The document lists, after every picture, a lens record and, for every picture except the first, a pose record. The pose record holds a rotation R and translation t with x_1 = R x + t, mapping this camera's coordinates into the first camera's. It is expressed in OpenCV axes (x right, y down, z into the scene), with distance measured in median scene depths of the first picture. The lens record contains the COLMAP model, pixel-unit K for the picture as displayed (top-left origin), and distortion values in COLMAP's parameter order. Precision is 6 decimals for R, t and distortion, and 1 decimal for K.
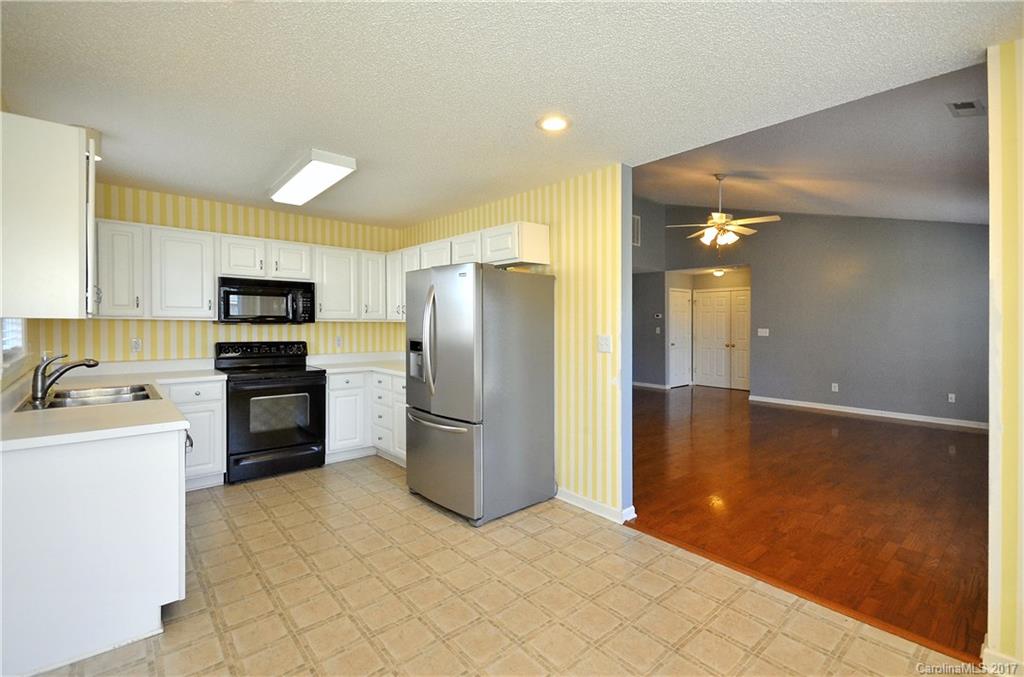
lens RADIAL K [[442.5, 0, 533.1], [0, 442.5, 329.8], [0, 0, 1]] dist [0.011842, -0.000211]
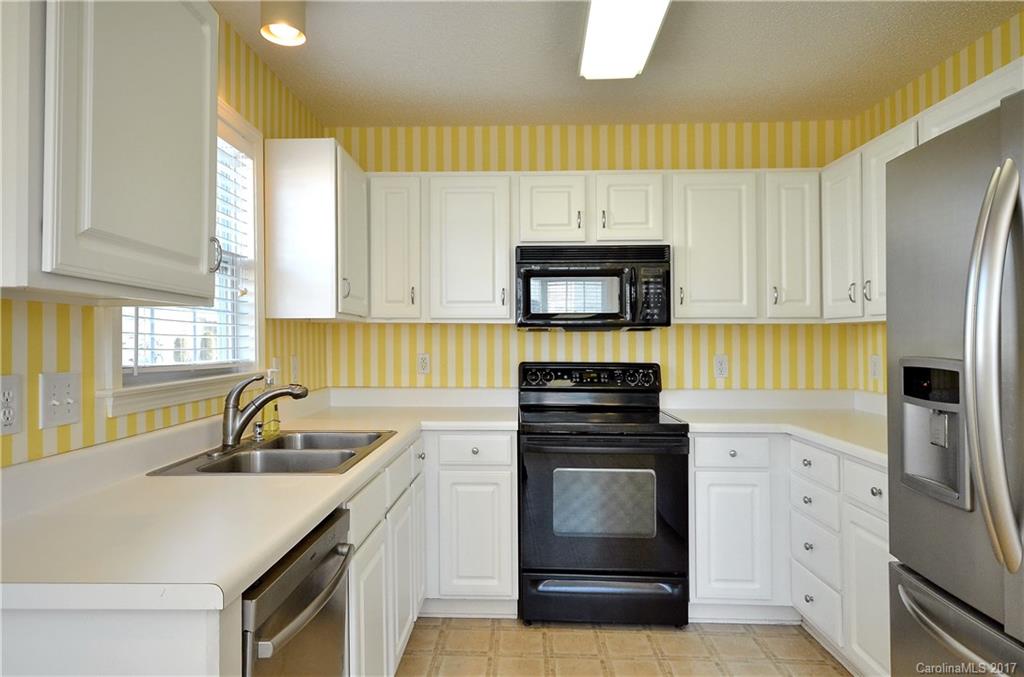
lens RADIAL K [[665.0, 0, 512.0], [0, 665.0, 338.5], [0, 0, 1]] dist [0.022207, 0.000183]
pose [[0.734171, -0.005857, -0.678939, -0.123109], [-0.005843, 0.999871, -0.014944, 0.010649], [0.678939, 0.014938, 0.734043, 0.350743]]
